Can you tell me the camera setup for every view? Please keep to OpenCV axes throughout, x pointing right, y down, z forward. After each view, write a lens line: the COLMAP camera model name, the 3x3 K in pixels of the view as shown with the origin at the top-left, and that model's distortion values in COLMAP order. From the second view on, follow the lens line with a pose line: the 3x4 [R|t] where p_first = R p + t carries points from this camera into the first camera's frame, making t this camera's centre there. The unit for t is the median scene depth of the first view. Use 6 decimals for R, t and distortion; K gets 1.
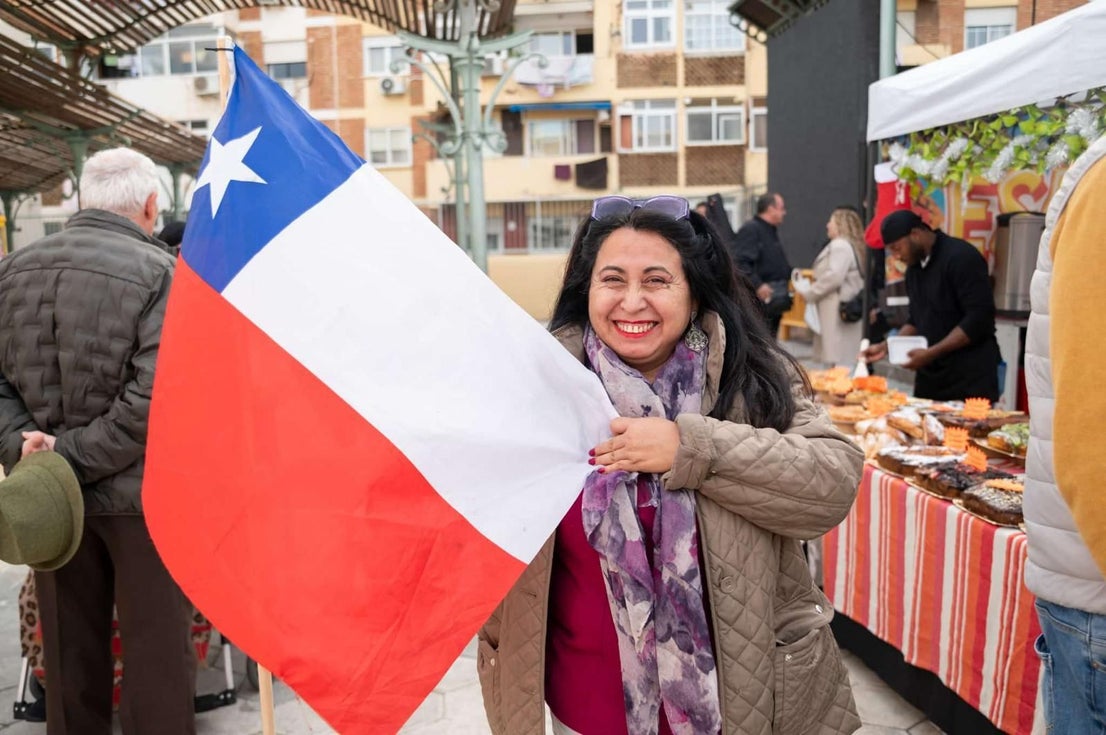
lens RADIAL K [[878.9, 0, 550.5], [0, 878.9, 353.1], [0, 0, 1]] dist [-0.093886, 0.084946]
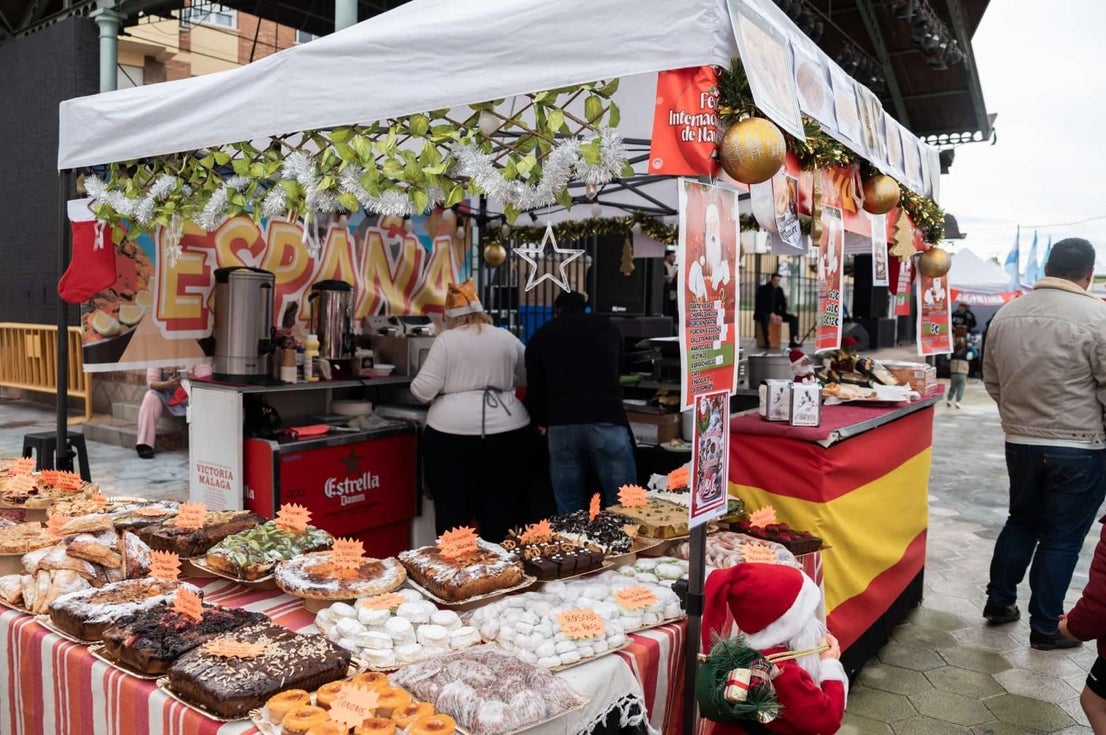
lens RADIAL K [[878.9, 0, 550.5], [0, 878.9, 353.1], [0, 0, 1]] dist [-0.093886, 0.084946]
pose [[0.670503, -0.008899, 0.741854, 0.131135], [0.054360, 0.997830, -0.037162, -0.033011], [-0.739913, 0.065245, 0.669531, 0.226259]]
